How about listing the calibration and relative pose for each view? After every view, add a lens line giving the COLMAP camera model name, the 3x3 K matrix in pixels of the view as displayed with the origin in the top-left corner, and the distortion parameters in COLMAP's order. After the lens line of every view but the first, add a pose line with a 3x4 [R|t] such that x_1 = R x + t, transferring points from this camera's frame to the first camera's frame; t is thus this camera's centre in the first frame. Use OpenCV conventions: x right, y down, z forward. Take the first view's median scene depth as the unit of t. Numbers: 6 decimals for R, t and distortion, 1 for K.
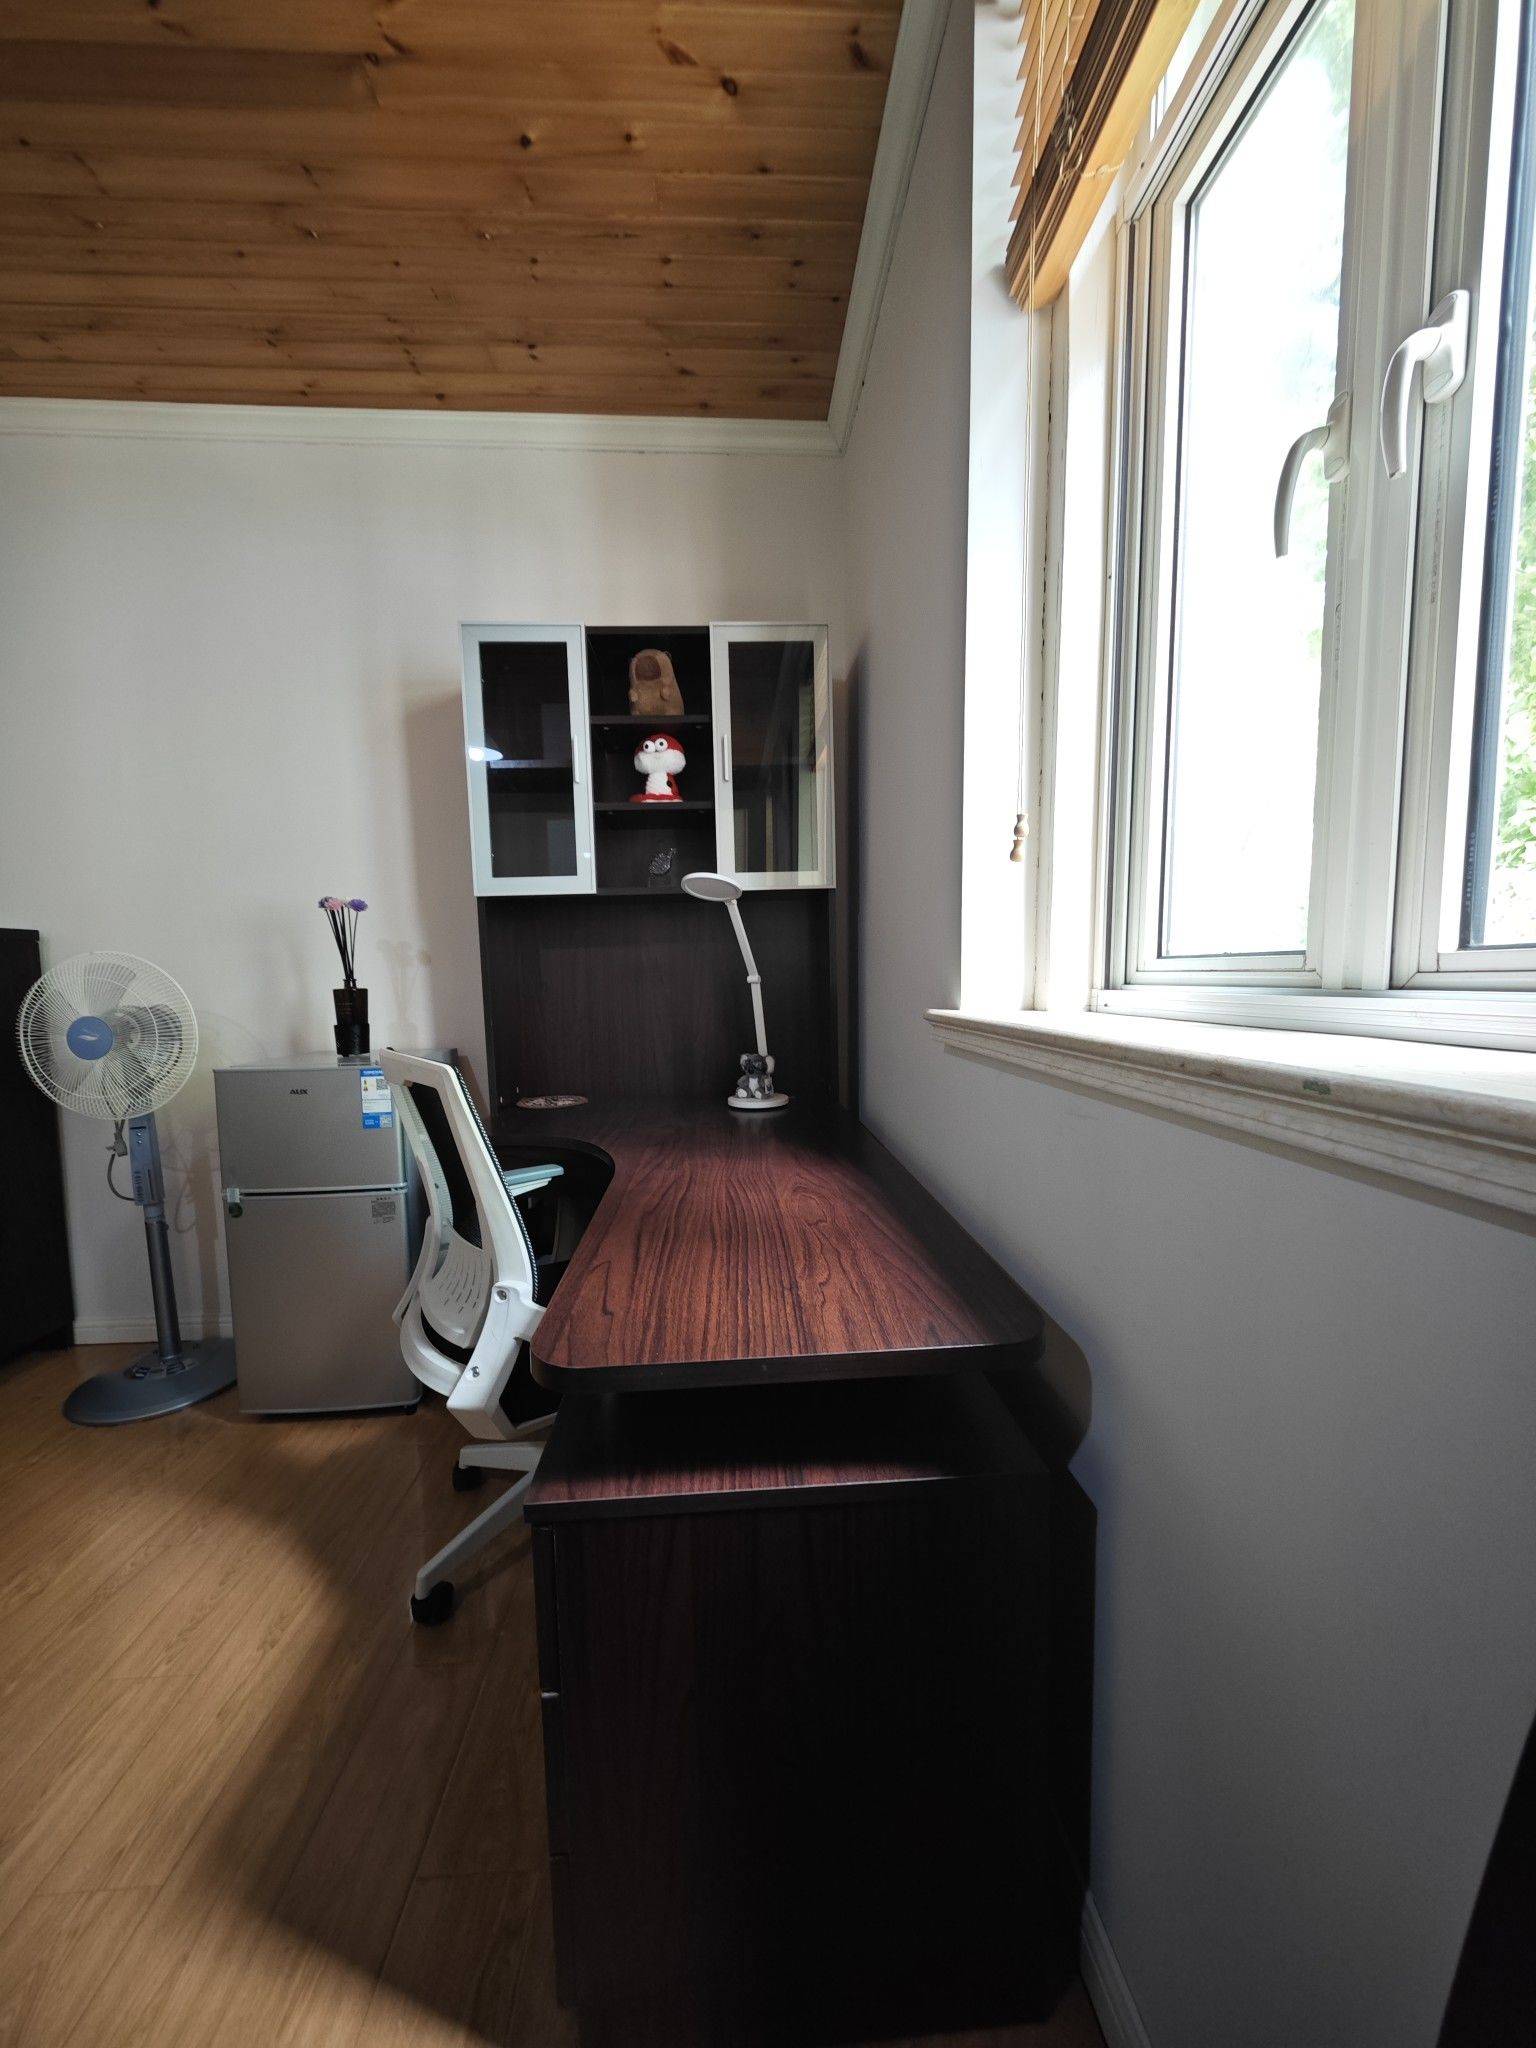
lens RADIAL K [[724.3, 0, 750.5], [0, 724.3, 1033.9], [0, 0, 1]] dist [-0.000066, 0.000142]
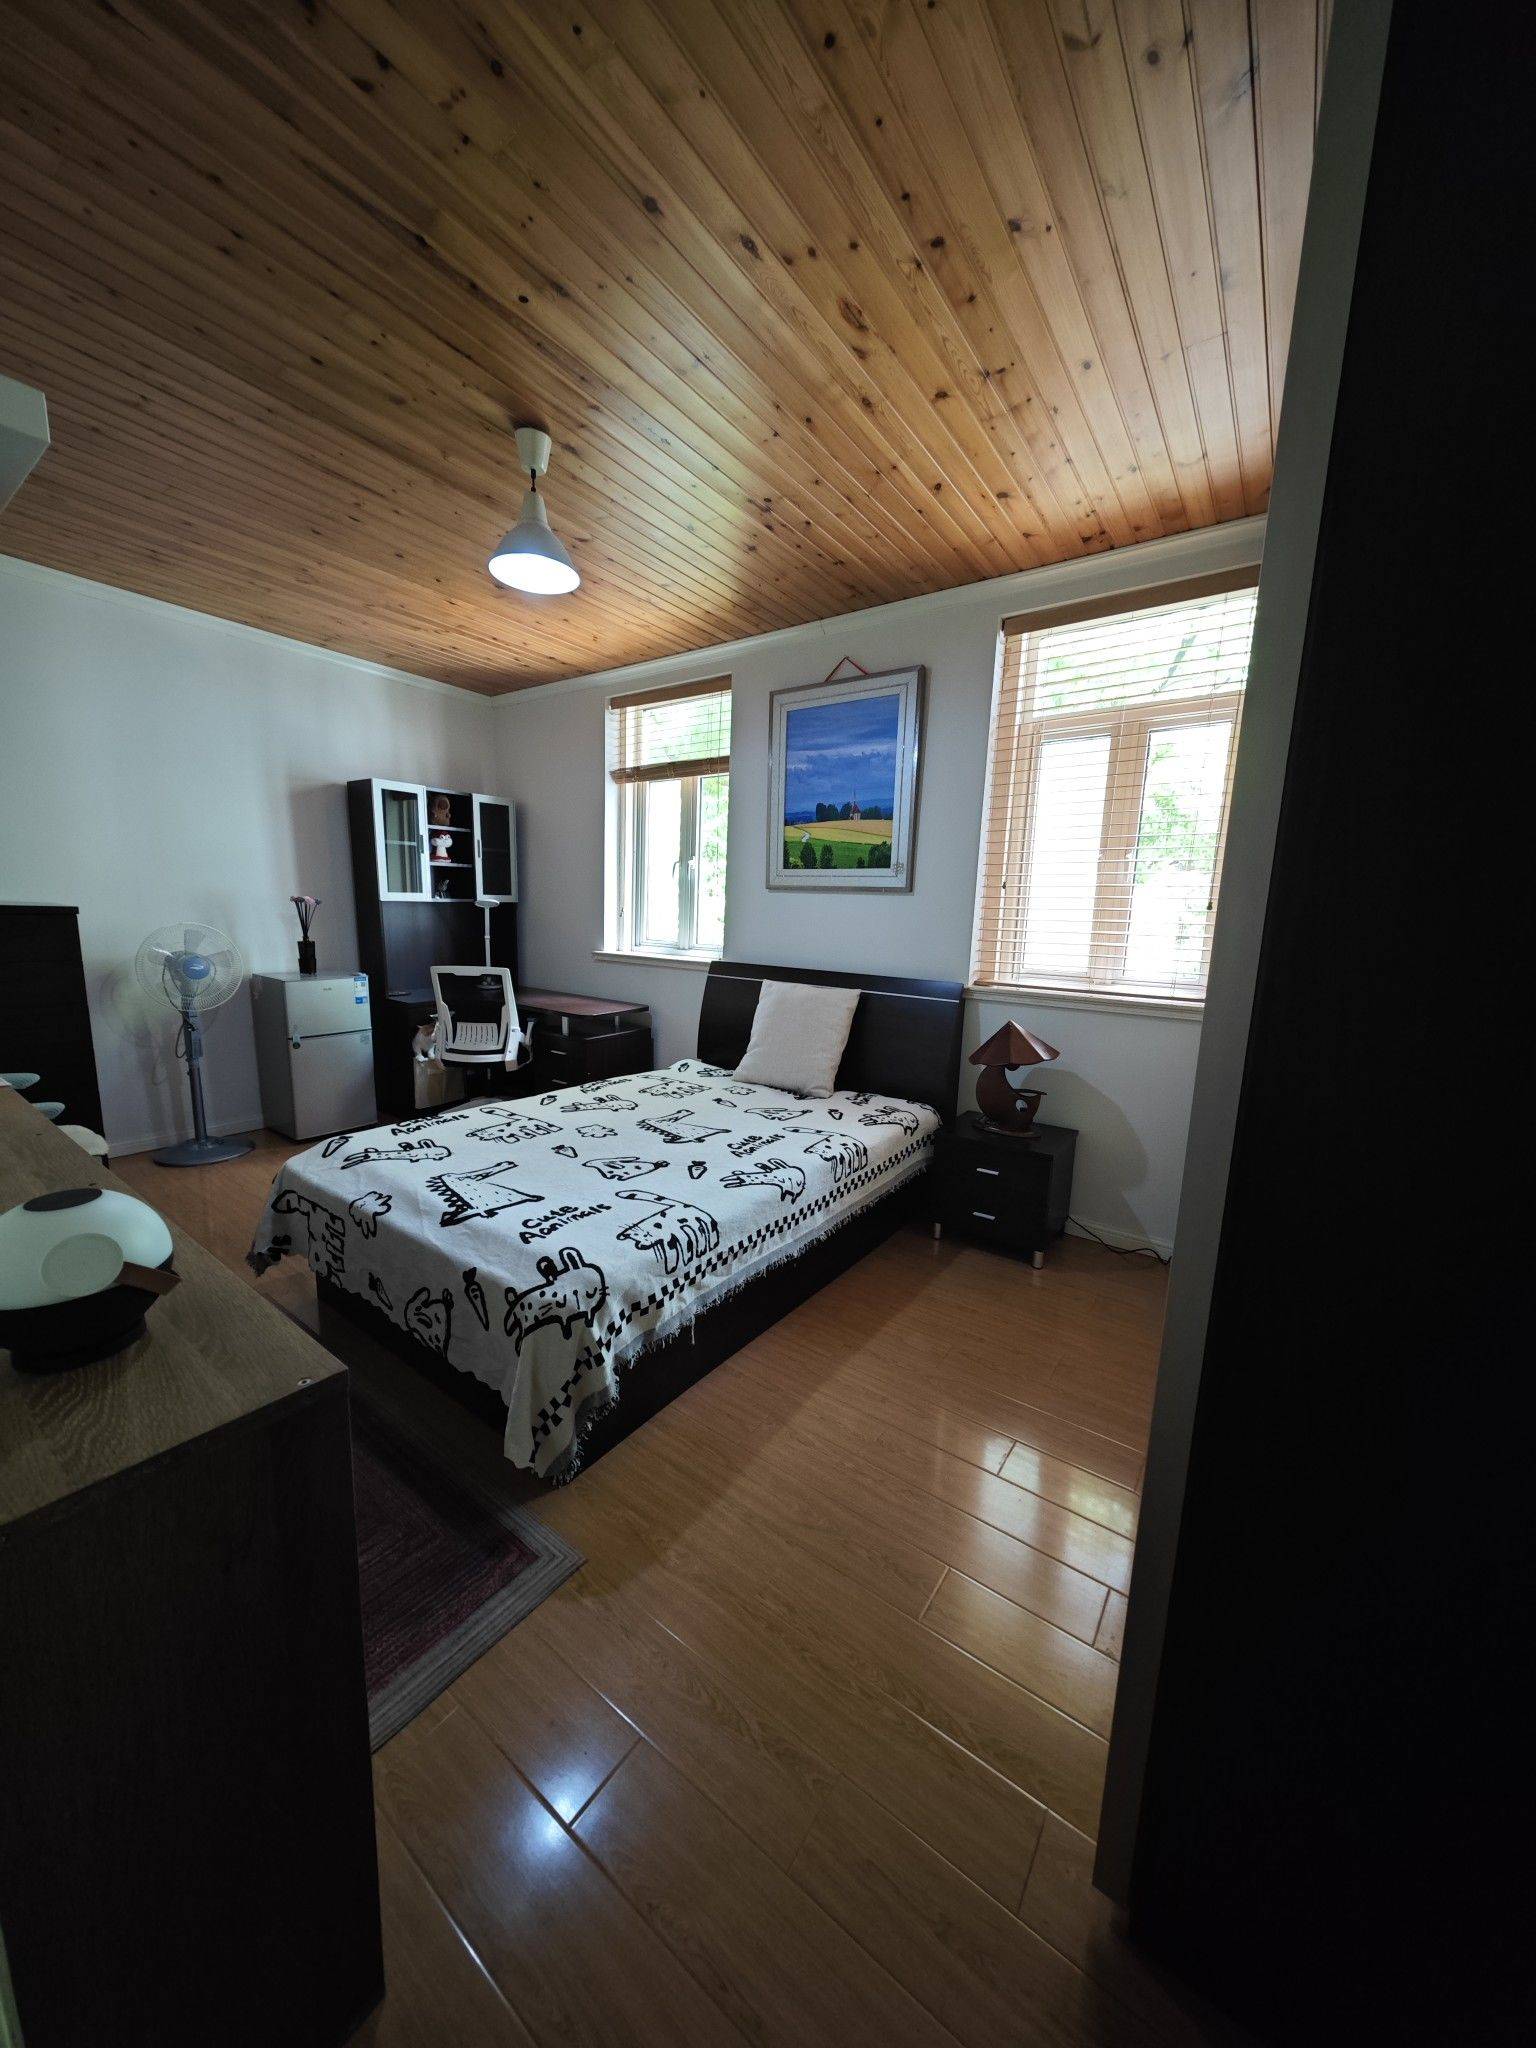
lens RADIAL K [[724.3, 0, 751.6], [0, 724.3, 1026.9], [0, 0, 1]] dist [-0.000066, 0.000142]
pose [[0.635149, -0.092747, 0.766801, -1.433539], [0.017733, 0.994254, 0.105569, -0.017059], [-0.772186, -0.053454, 0.633144, -1.361564]]
